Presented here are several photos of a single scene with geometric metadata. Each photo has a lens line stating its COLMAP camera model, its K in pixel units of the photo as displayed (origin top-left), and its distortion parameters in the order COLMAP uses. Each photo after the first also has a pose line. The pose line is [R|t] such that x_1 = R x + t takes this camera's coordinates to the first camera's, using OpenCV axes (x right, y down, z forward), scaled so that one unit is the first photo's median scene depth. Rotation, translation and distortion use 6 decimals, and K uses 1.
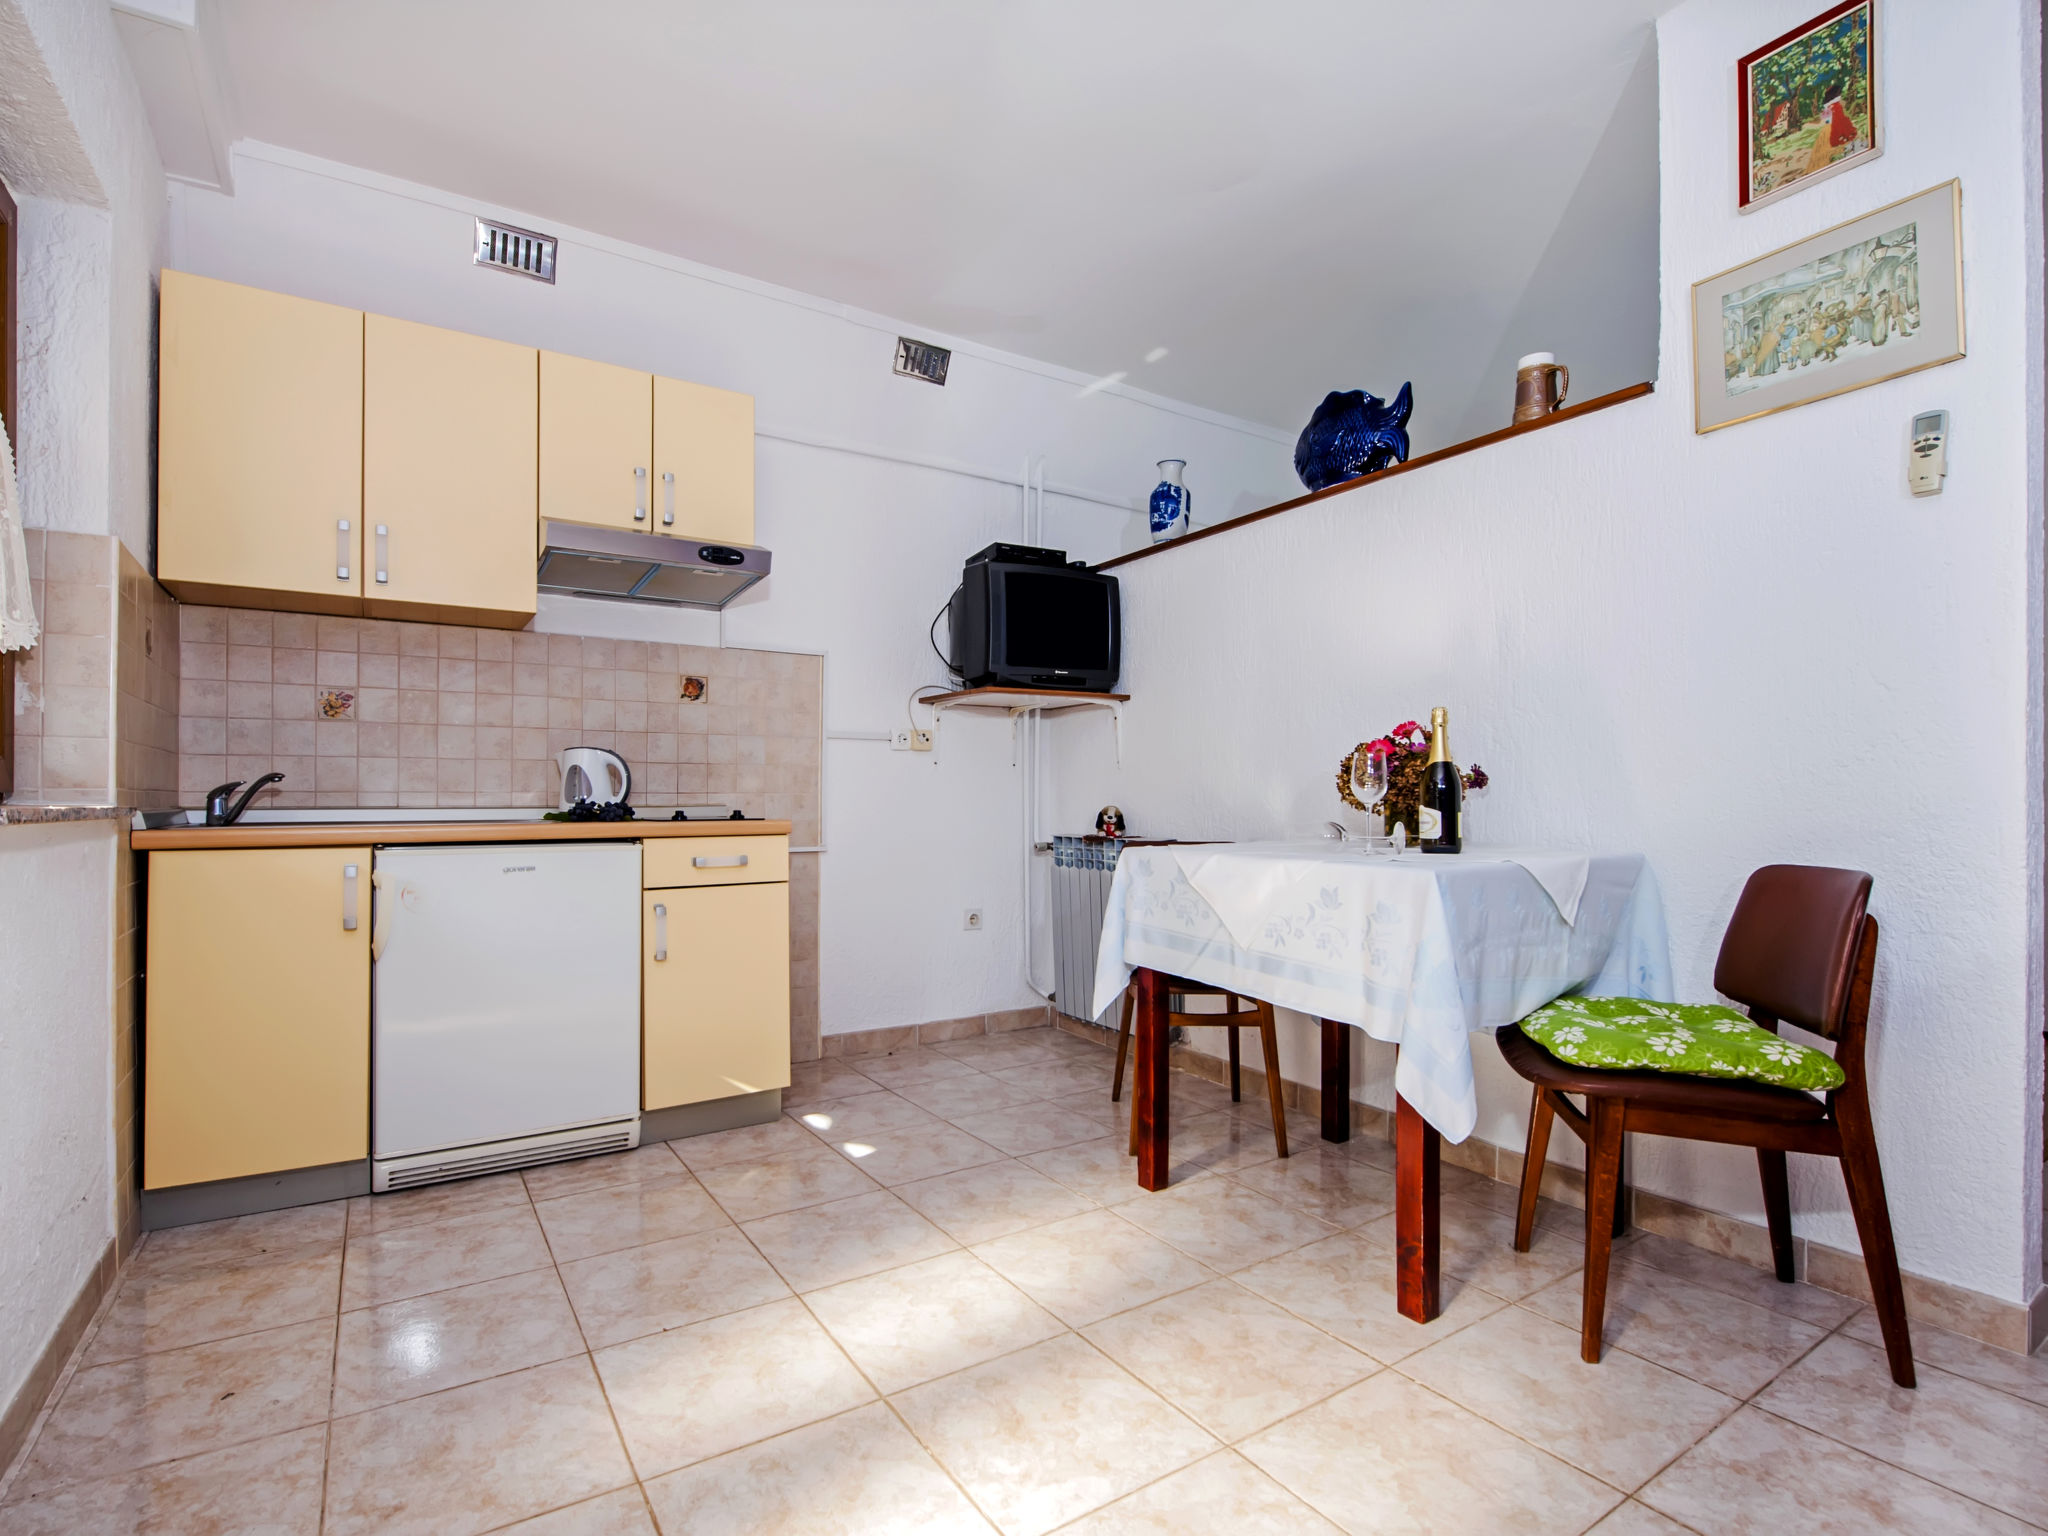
lens RADIAL K [[994.1, 0, 986.1], [0, 994.1, 774.2], [0, 0, 1]] dist [0.020246, -0.010587]
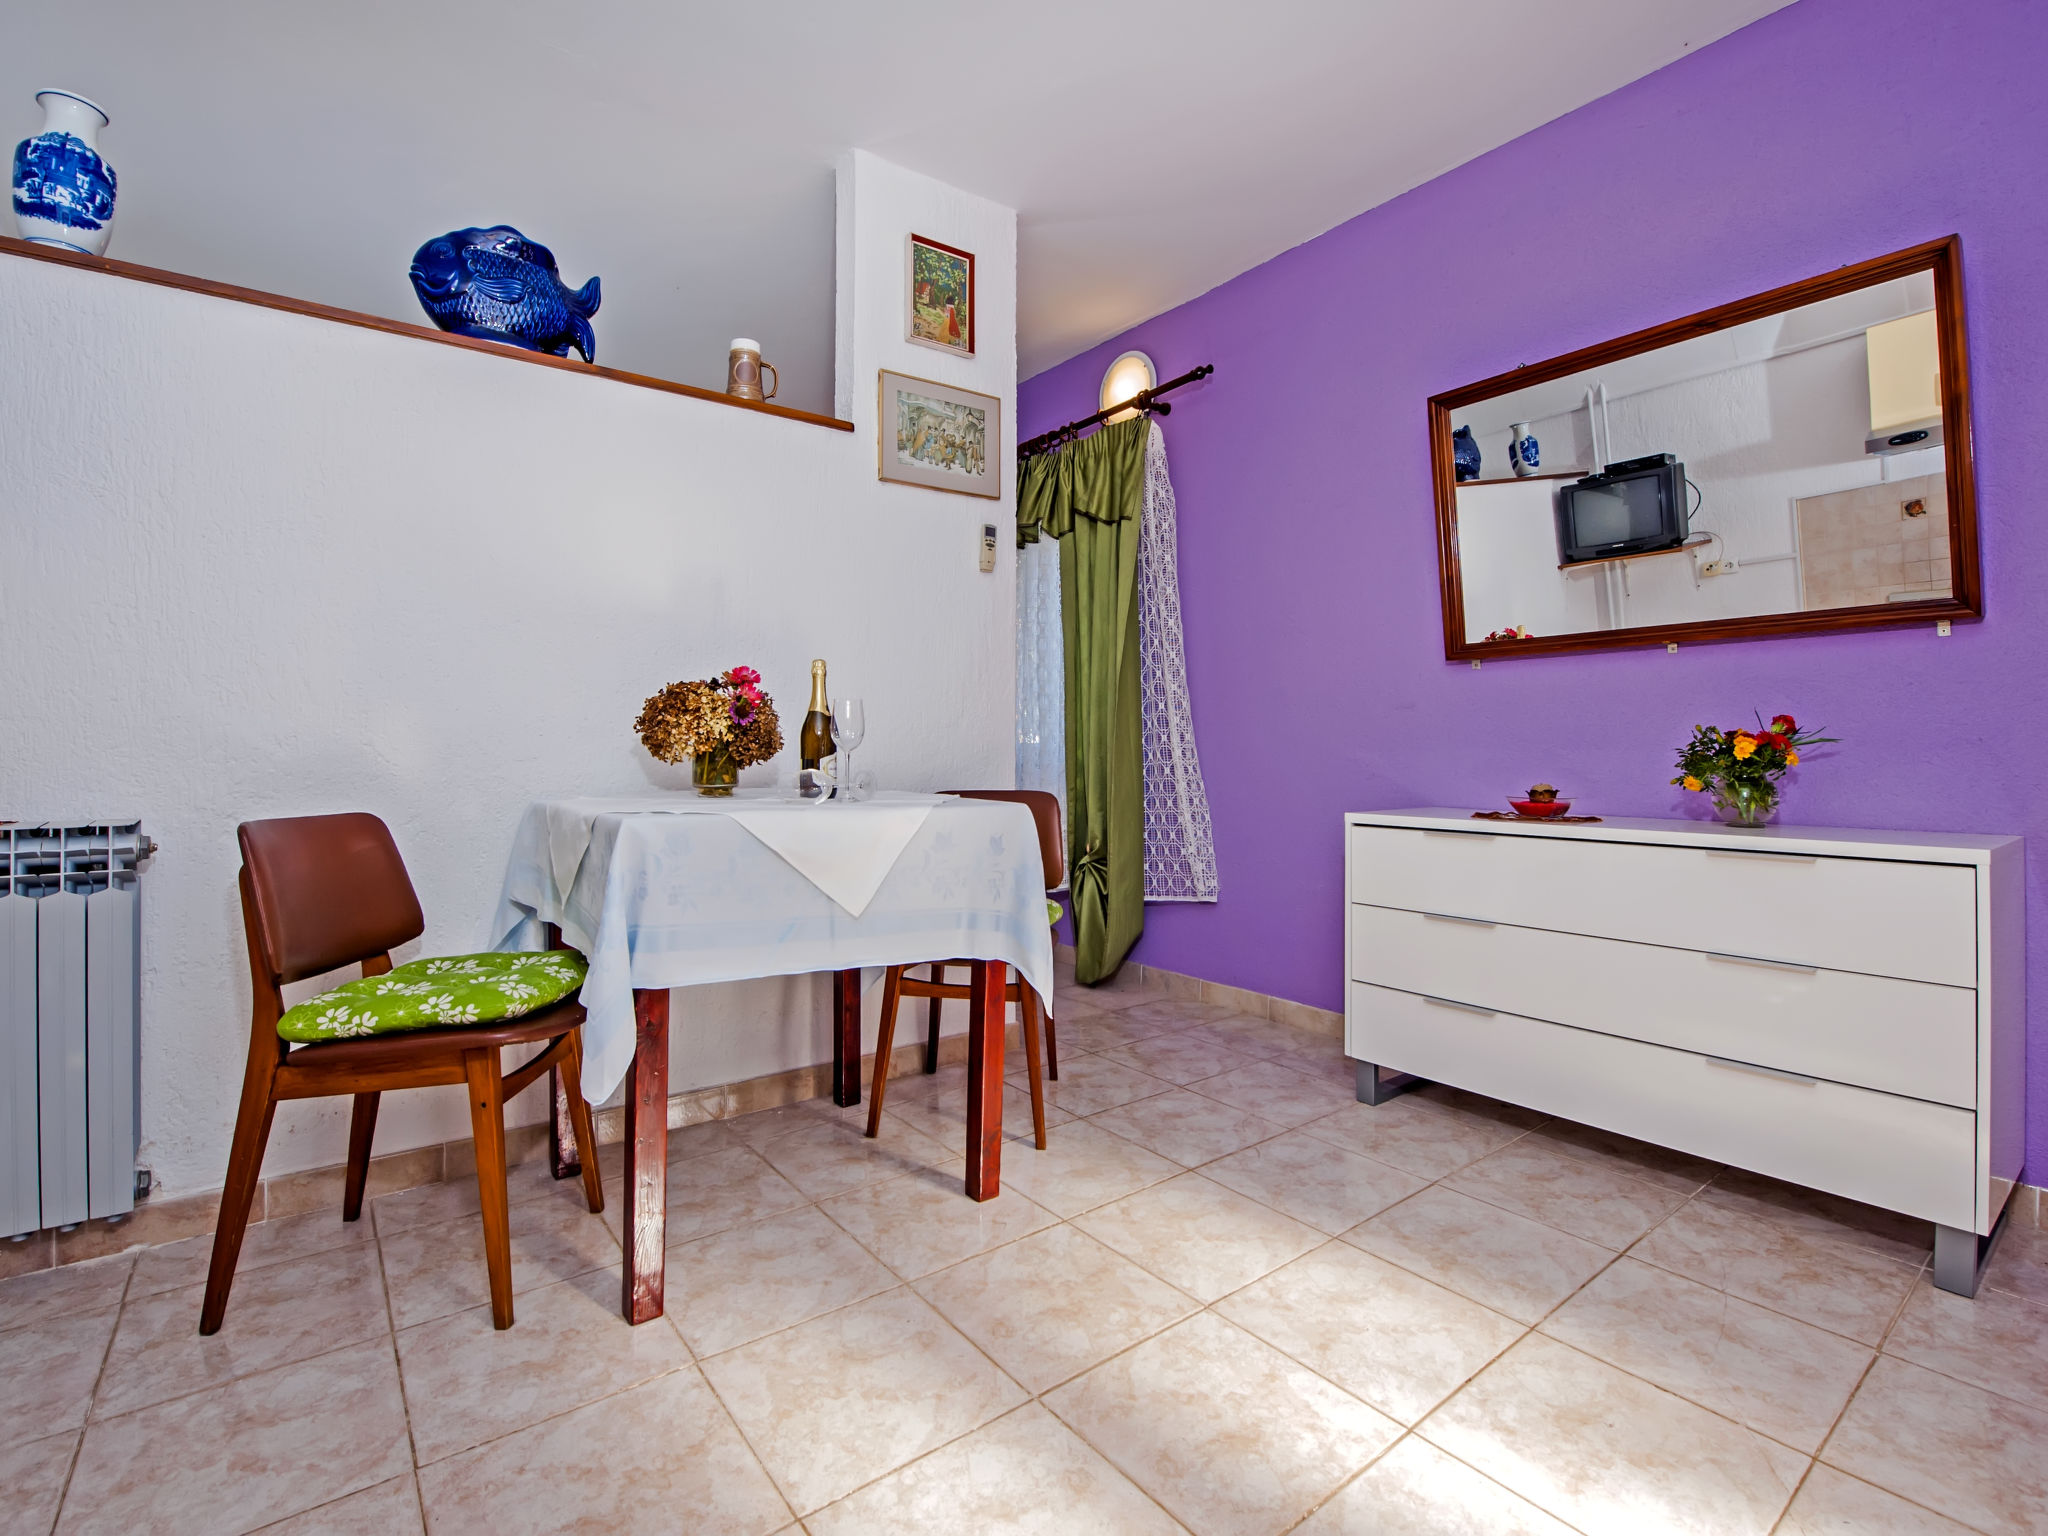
lens RADIAL K [[974.3, 0, 1021.2], [0, 974.3, 735.6], [0, 0, 1]] dist [-0.009280, -0.000751]
pose [[-0.113688, 0.010024, 0.993466, -0.443286], [-0.022225, 0.999673, -0.012630, 0.014348], [-0.993268, -0.023516, -0.113428, 0.680100]]
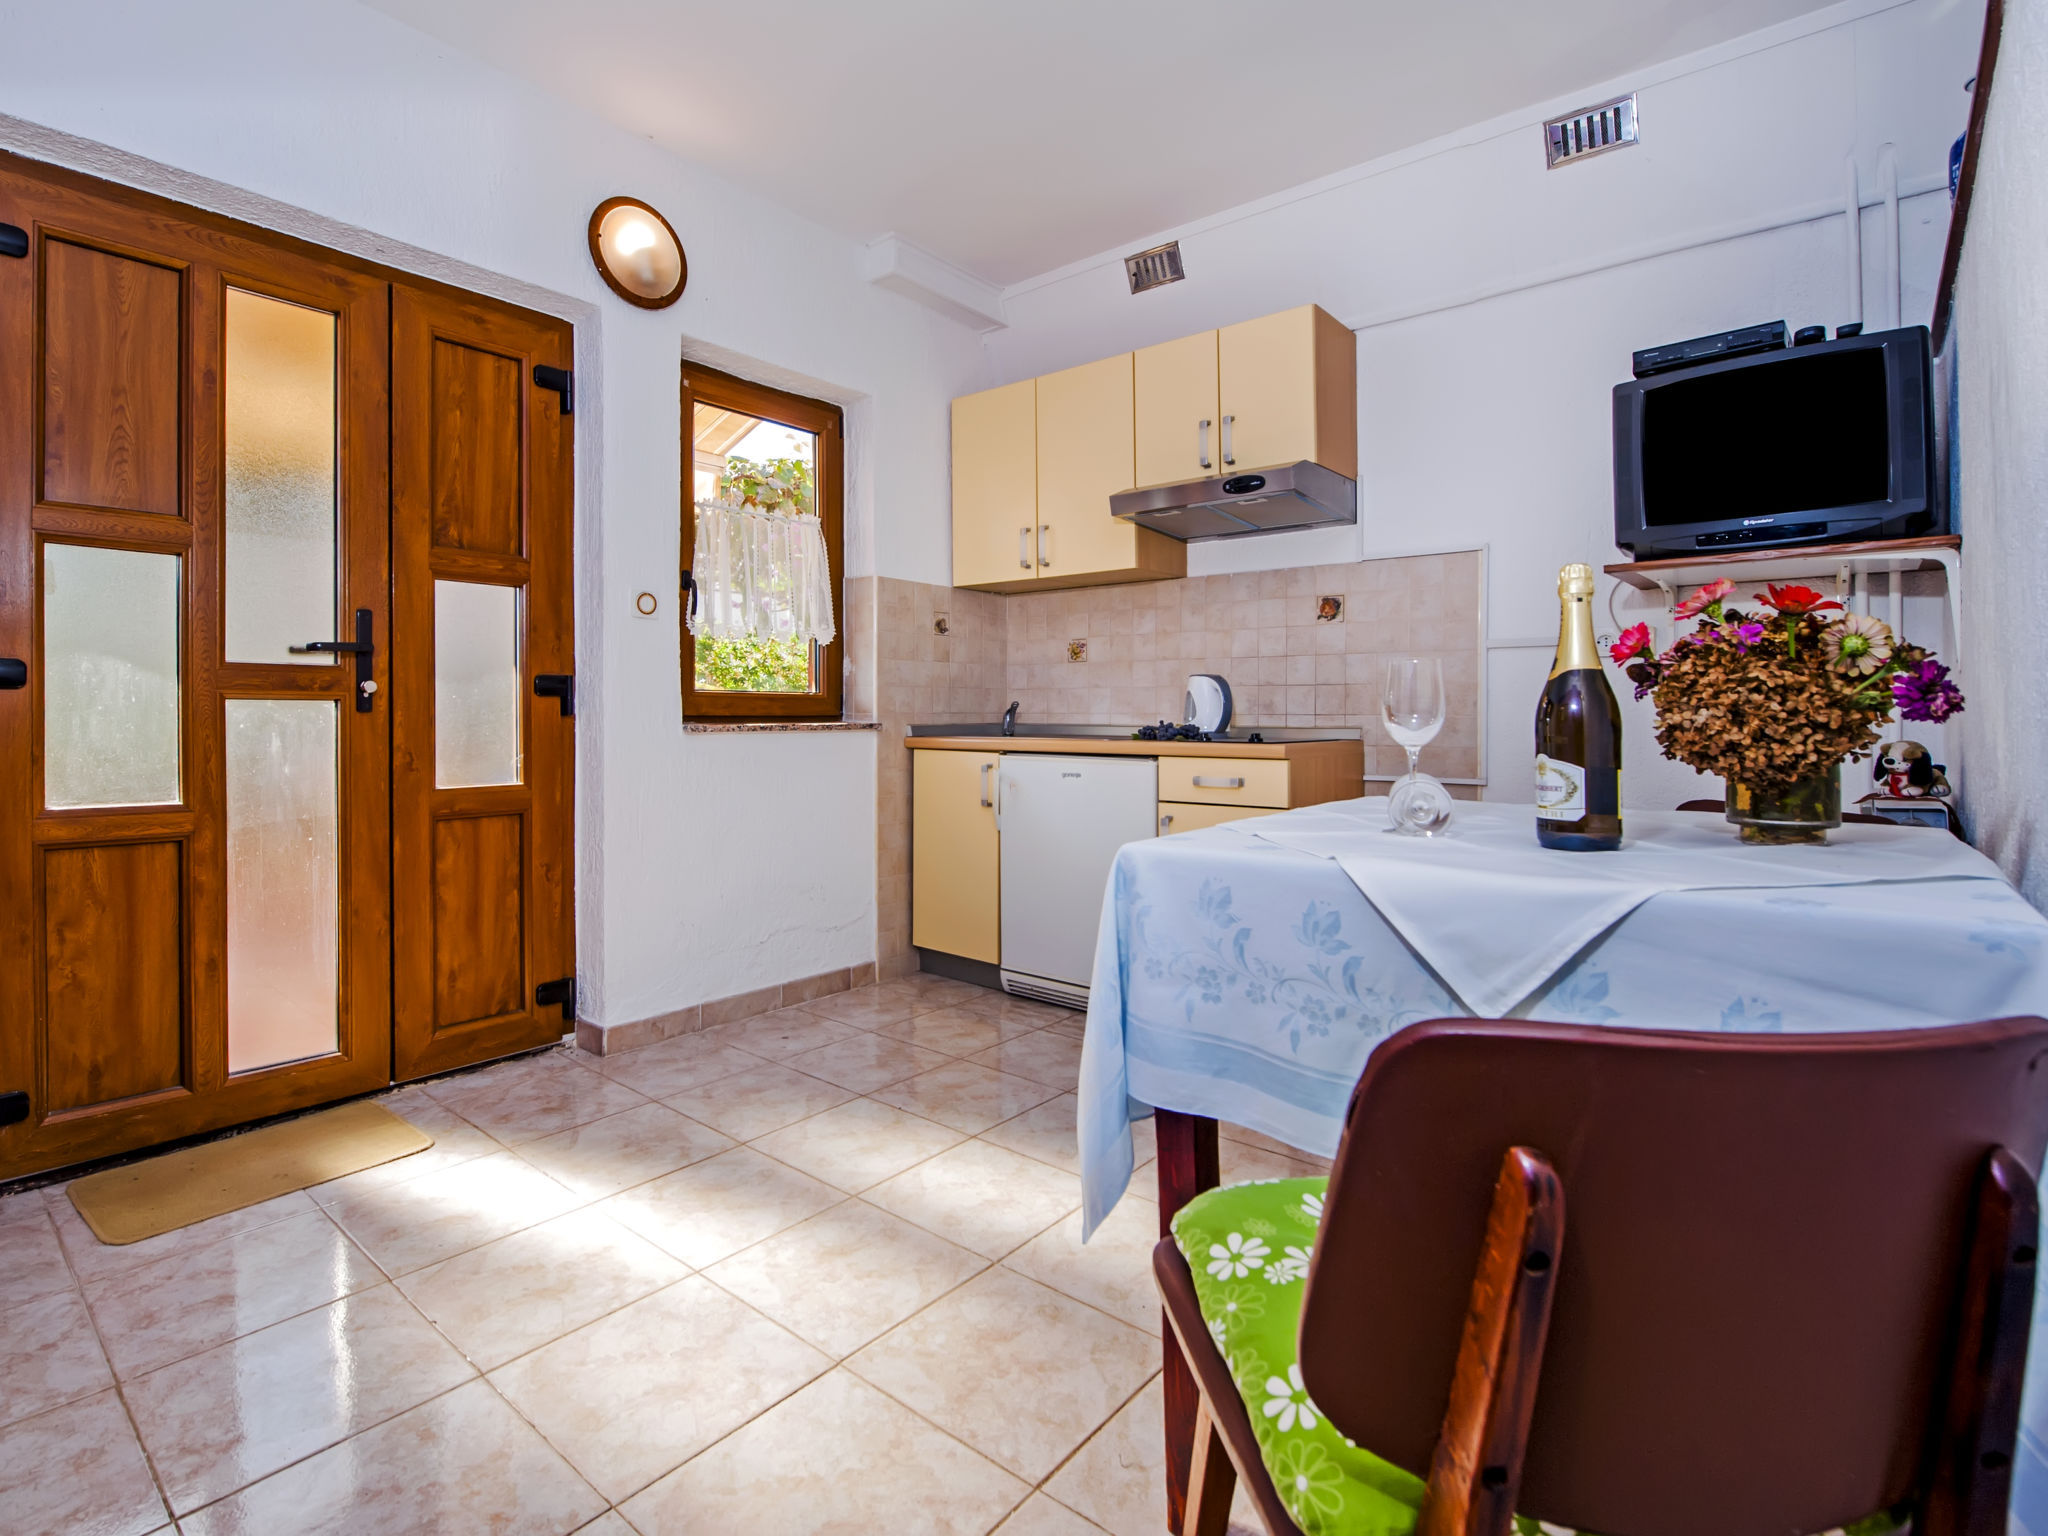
lens RADIAL K [[994.7, 0, 969.0], [0, 994.7, 706.7], [0, 0, 1]] dist [-0.015553, -0.001409]
pose [[0.299255, -0.001918, -0.954171, 0.616661], [0.022701, 0.999729, 0.005110, -0.002325], [0.953903, -0.023190, 0.299218, 0.420267]]
